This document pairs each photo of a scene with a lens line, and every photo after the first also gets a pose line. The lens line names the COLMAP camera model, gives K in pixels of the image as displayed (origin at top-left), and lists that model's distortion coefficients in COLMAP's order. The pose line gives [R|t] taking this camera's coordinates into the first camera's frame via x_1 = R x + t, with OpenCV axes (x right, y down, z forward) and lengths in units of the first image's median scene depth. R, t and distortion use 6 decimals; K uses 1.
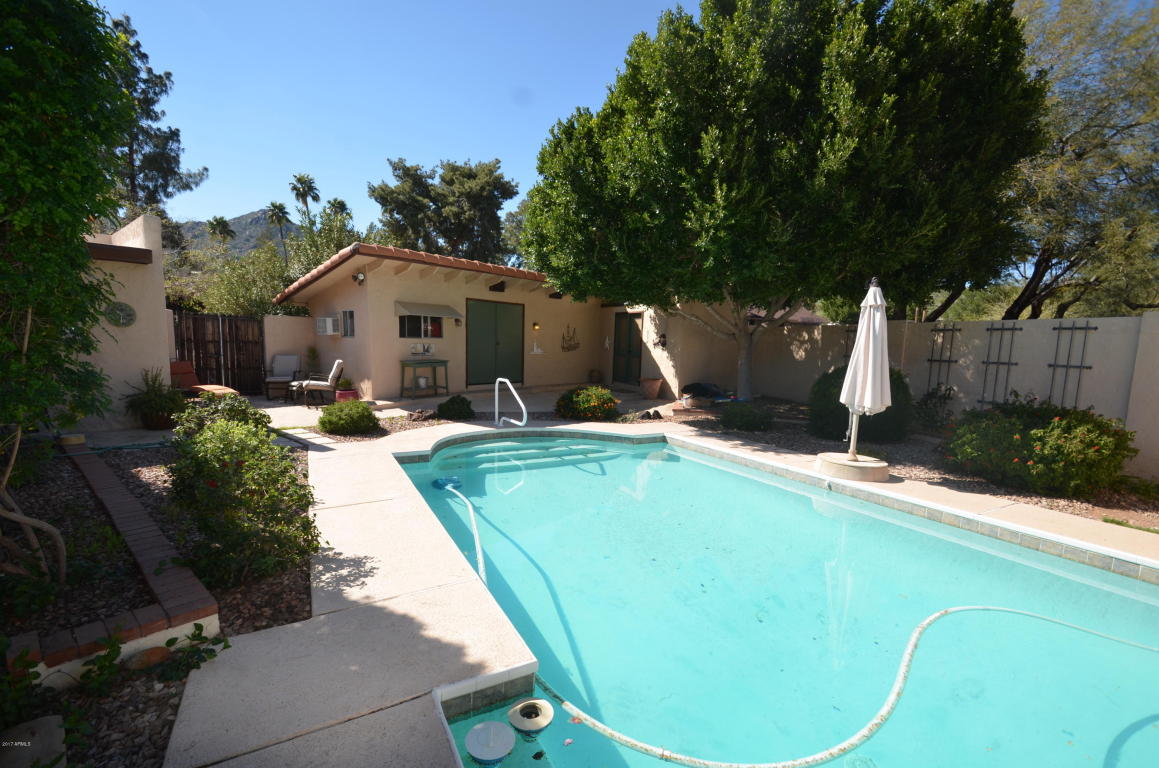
lens RADIAL K [[515.2, 0, 577.7], [0, 515.2, 404.5], [0, 0, 1]] dist [0.002582, -0.011082]
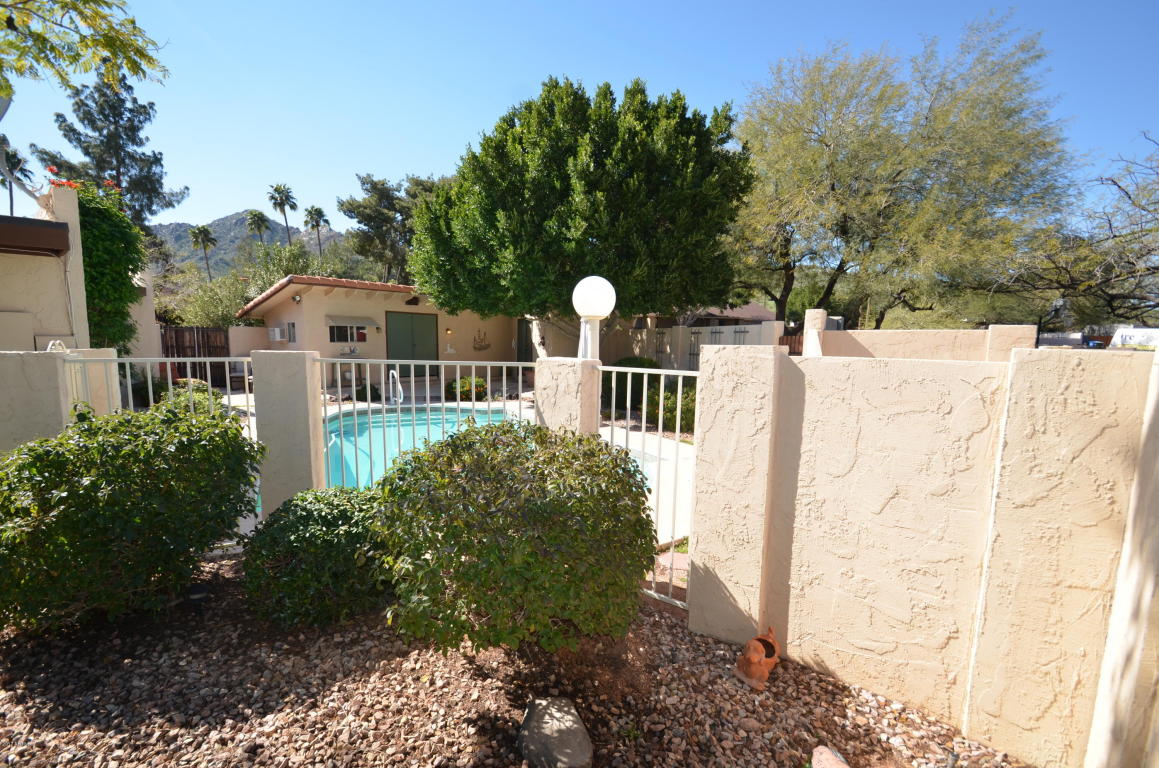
lens RADIAL K [[504.8, 0, 565.6], [0, 504.8, 403.5], [0, 0, 1]] dist [-0.001518, -0.012107]
pose [[0.999805, -0.014003, 0.013927, 0.072916], [0.013964, 0.999898, 0.002891, 0.010150], [-0.013966, -0.002696, 0.999899, -0.094605]]
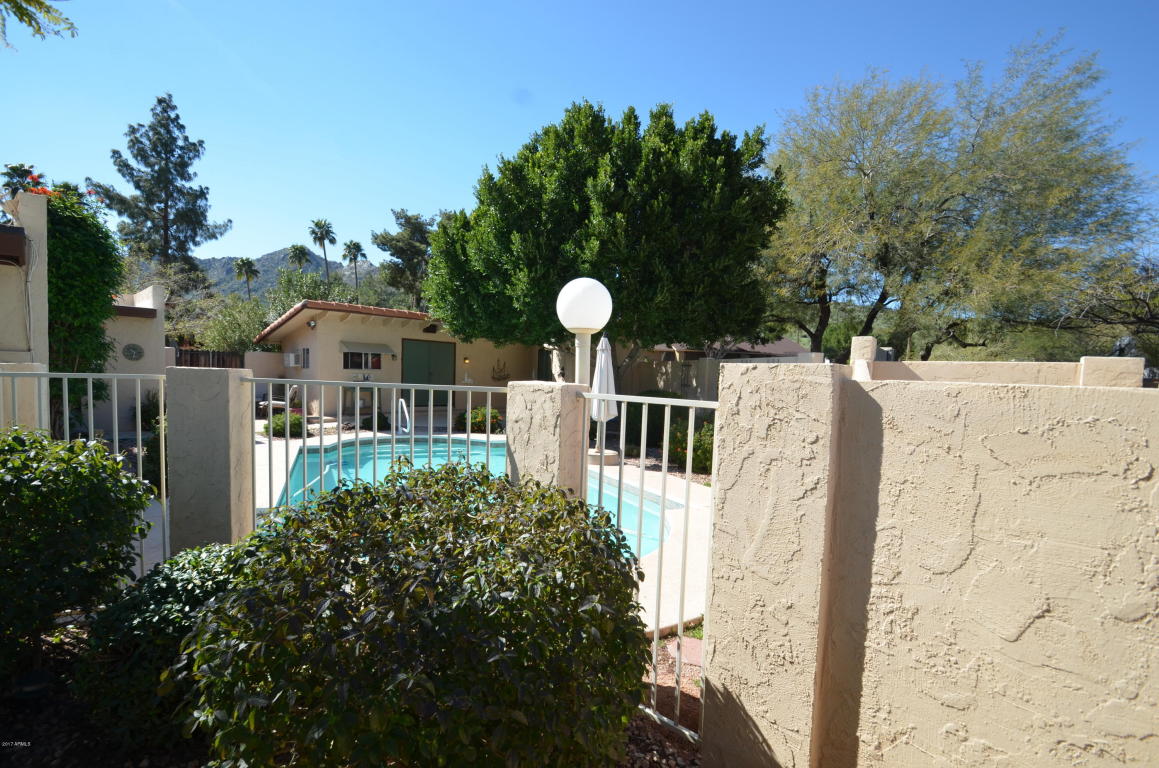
lens RADIAL K [[508.3, 0, 563.5], [0, 508.3, 402.2], [0, 0, 1]] dist [0.003305, -0.014939]
pose [[0.999049, 0.008360, -0.042785, 0.079253], [-0.011147, 0.997803, -0.065310, 0.009654], [0.042145, 0.065725, 0.996947, -0.075681]]
